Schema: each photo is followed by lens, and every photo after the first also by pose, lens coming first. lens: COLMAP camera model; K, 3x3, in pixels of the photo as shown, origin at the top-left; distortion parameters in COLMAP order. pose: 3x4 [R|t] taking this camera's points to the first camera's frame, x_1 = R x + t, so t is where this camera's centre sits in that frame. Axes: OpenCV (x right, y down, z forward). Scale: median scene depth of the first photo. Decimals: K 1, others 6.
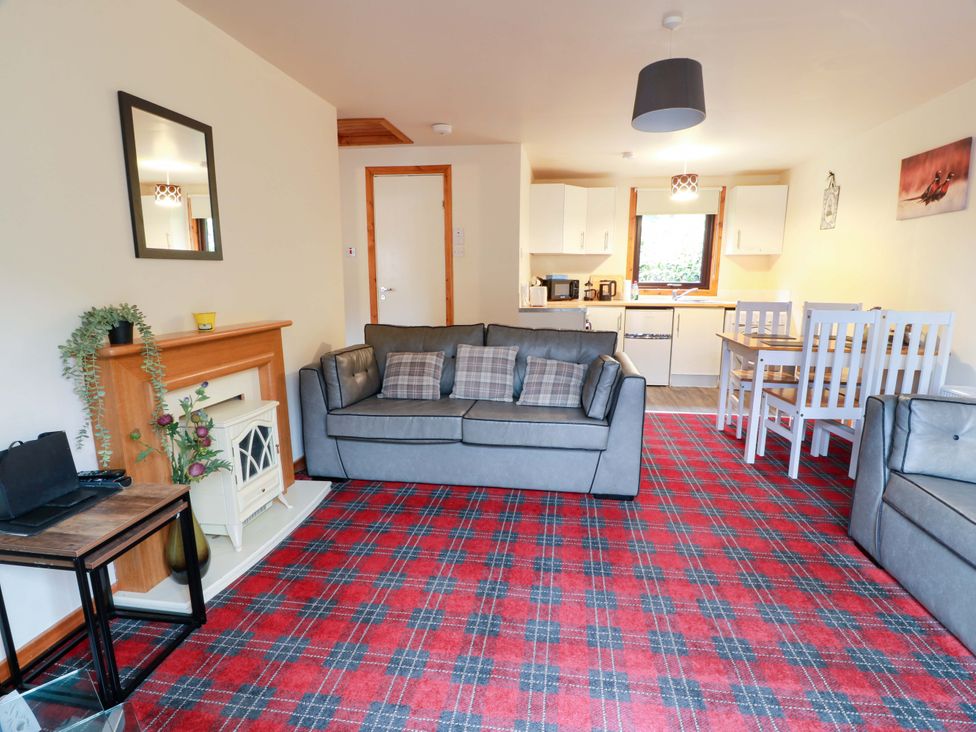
lens RADIAL K [[507.9, 0, 491.2], [0, 507.9, 368.4], [0, 0, 1]] dist [-0.001712, -0.011720]
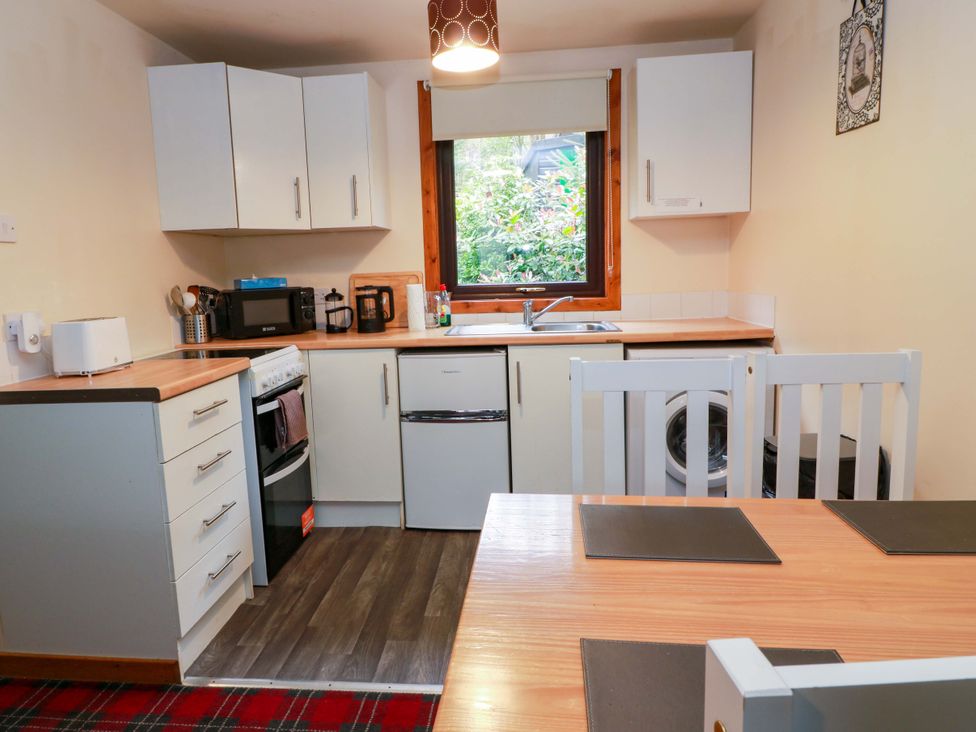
lens RADIAL K [[631.4, 0, 469.1], [0, 631.4, 344.4], [0, 0, 1]] dist [0.006976, -0.002729]
pose [[0.997887, -0.044477, 0.047356, 0.524628], [0.047243, 0.997141, -0.058982, -0.159567], [-0.044597, 0.061094, 0.997135, 0.831245]]
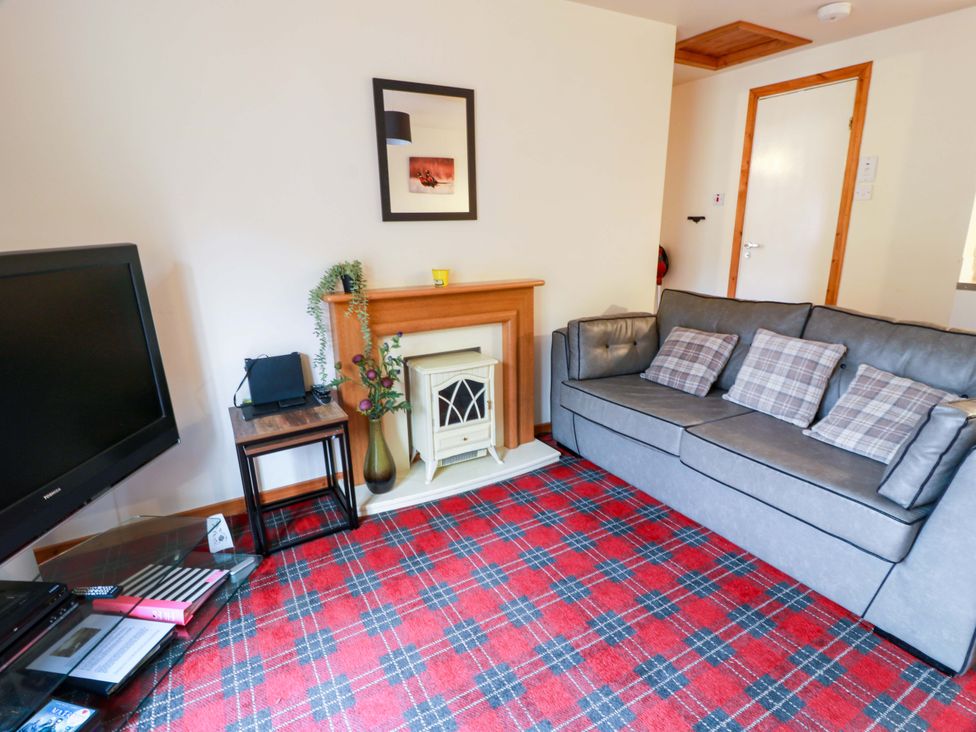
lens RADIAL K [[507.9, 0, 483.6], [0, 507.9, 361.6], [0, 0, 1]] dist [-0.001712, -0.011720]
pose [[0.617520, 0.194860, -0.762036, 0.263618], [-0.127168, 0.980815, 0.147752, -0.061341], [0.776207, 0.005667, 0.630453, 0.258987]]
